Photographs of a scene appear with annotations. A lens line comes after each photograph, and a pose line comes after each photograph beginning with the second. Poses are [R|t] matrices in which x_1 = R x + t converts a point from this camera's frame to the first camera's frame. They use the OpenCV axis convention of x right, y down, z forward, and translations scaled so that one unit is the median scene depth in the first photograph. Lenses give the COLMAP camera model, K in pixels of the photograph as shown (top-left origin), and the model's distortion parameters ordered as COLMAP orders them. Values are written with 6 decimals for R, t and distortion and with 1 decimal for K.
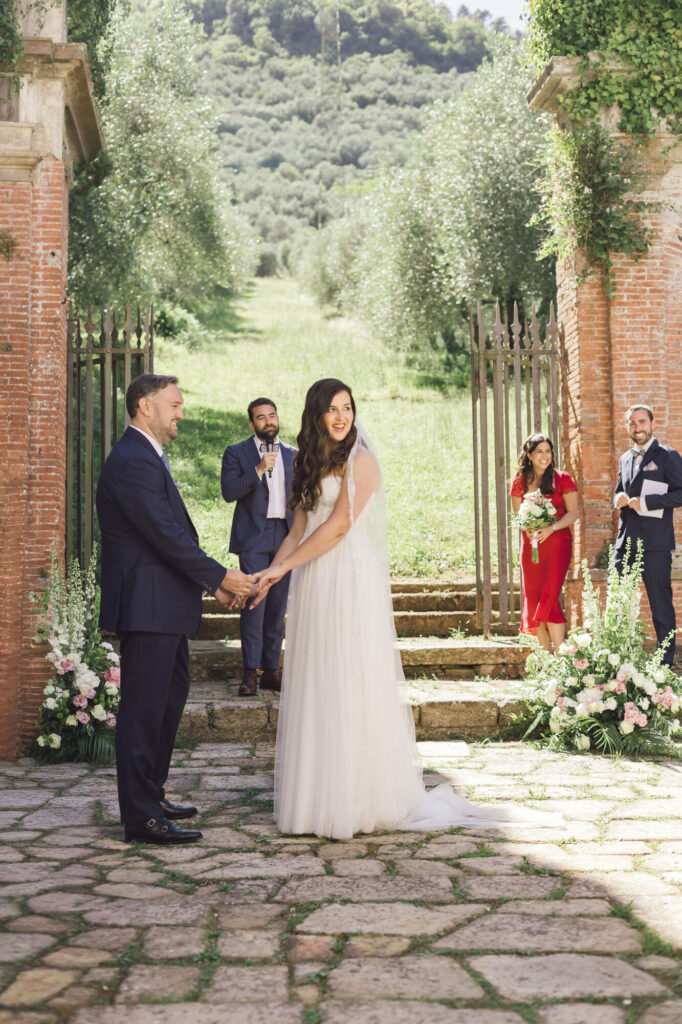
lens RADIAL K [[1610.3, 0, 343.1], [0, 1610.3, 435.0], [0, 0, 1]] dist [-0.021860, -0.001062]
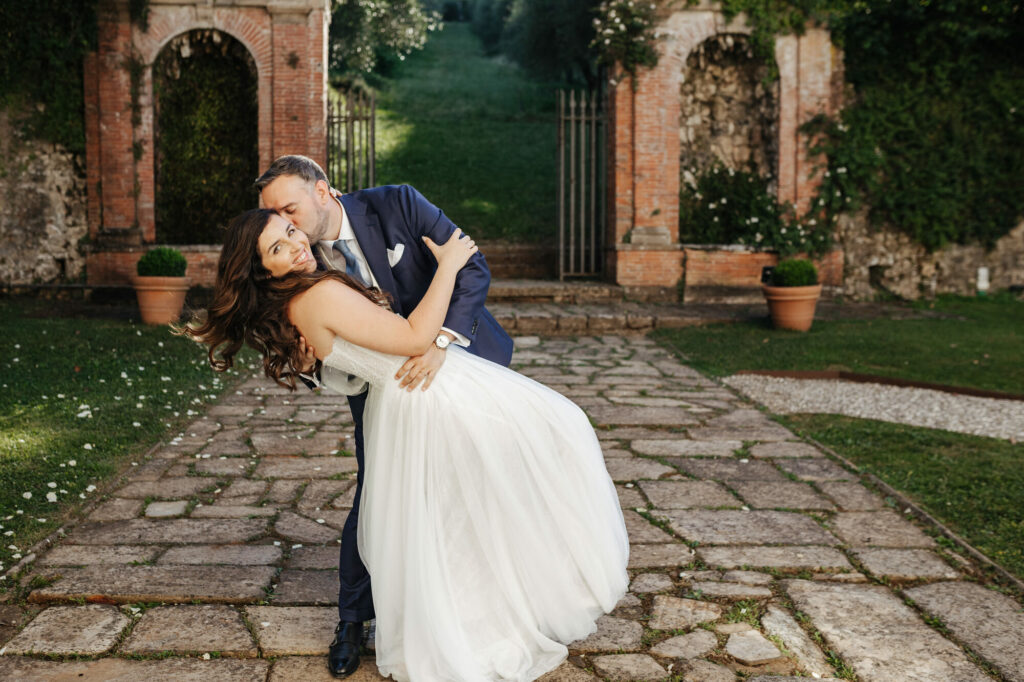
lens RADIAL K [[1078.5, 0, 458.5], [0, 1078.5, 303.4], [0, 0, 1]] dist [-0.018249, -0.006004]
pose [[0.999138, 0.015197, -0.038623, 0.029451], [-0.008933, 0.987486, 0.157451, -0.050393], [0.040533, -0.156970, 0.986771, -0.262997]]
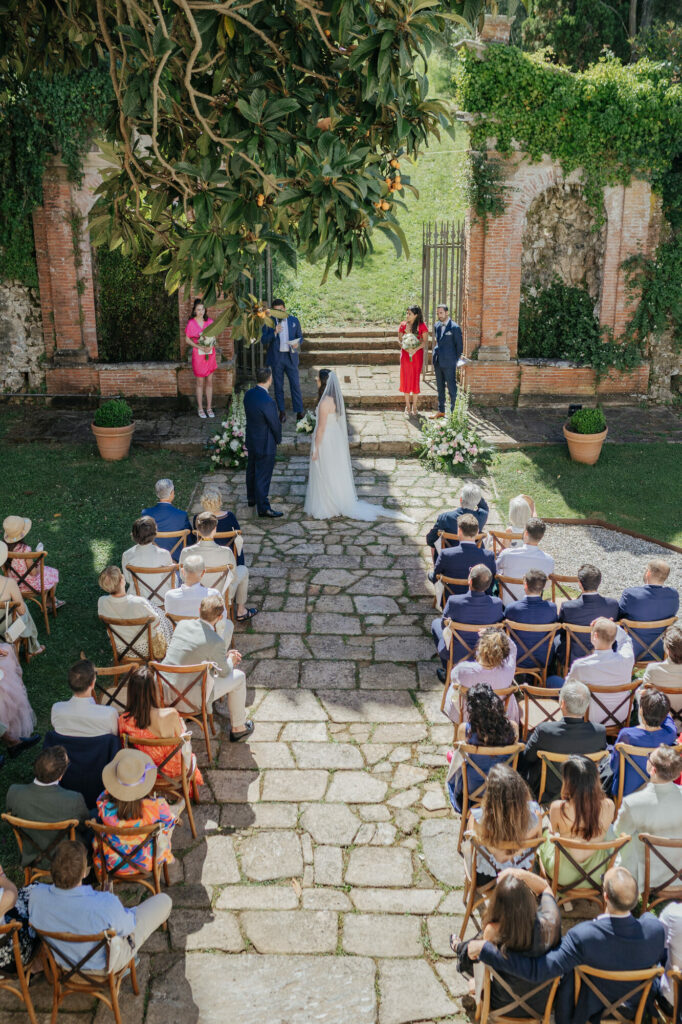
lens RADIAL K [[1078.5, 0, 341.0], [0, 1078.5, 512.0], [0, 0, 1]] dist [-0.018249, -0.006004]
pose [[0.997929, 0.033165, -0.055115, 0.086718], [-0.007716, 0.912366, 0.409304, -0.430396], [0.063860, -0.408031, 0.910732, -0.593500]]
